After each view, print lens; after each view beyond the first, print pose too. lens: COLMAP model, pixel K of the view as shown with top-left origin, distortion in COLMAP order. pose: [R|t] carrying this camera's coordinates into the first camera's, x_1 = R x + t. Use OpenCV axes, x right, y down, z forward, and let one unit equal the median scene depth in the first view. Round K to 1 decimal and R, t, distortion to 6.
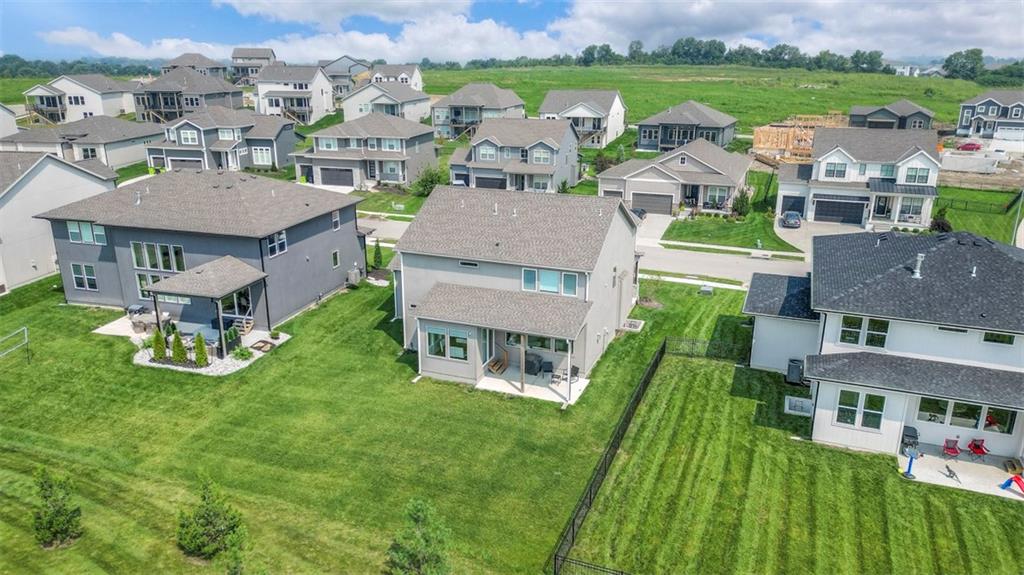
lens RADIAL K [[713.6, 0, 512.0], [0, 713.6, 287.5], [0, 0, 1]] dist [0.096353, -0.112147]
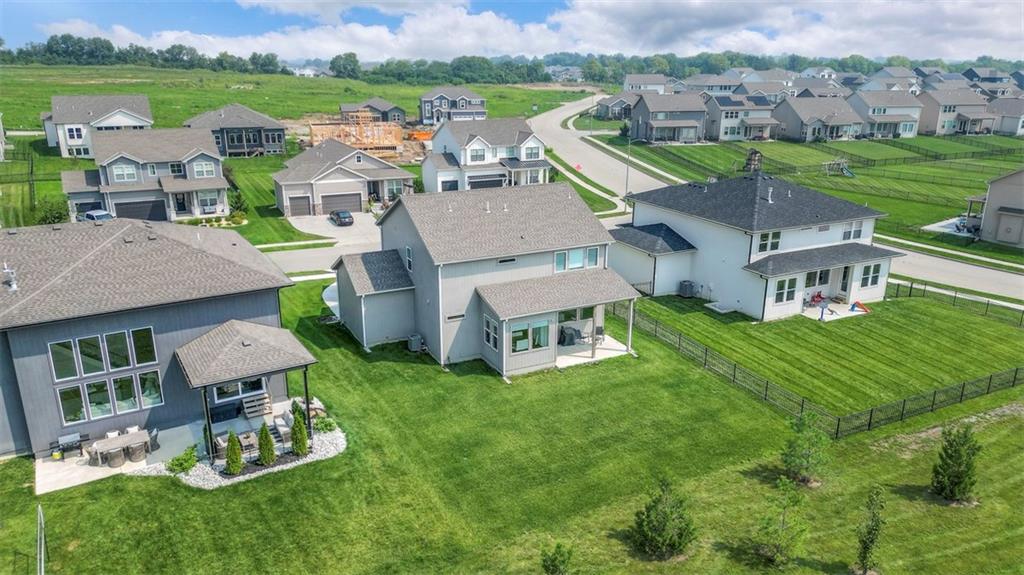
lens RADIAL K [[713.6, 0, 512.0], [0, 713.6, 287.5], [0, 0, 1]] dist [0.096353, -0.112147]
pose [[0.669597, -0.224387, 0.708018, -0.708391], [0.224823, 0.969785, 0.094723, -0.081217], [-0.707880, 0.095752, 0.699812, 0.241629]]
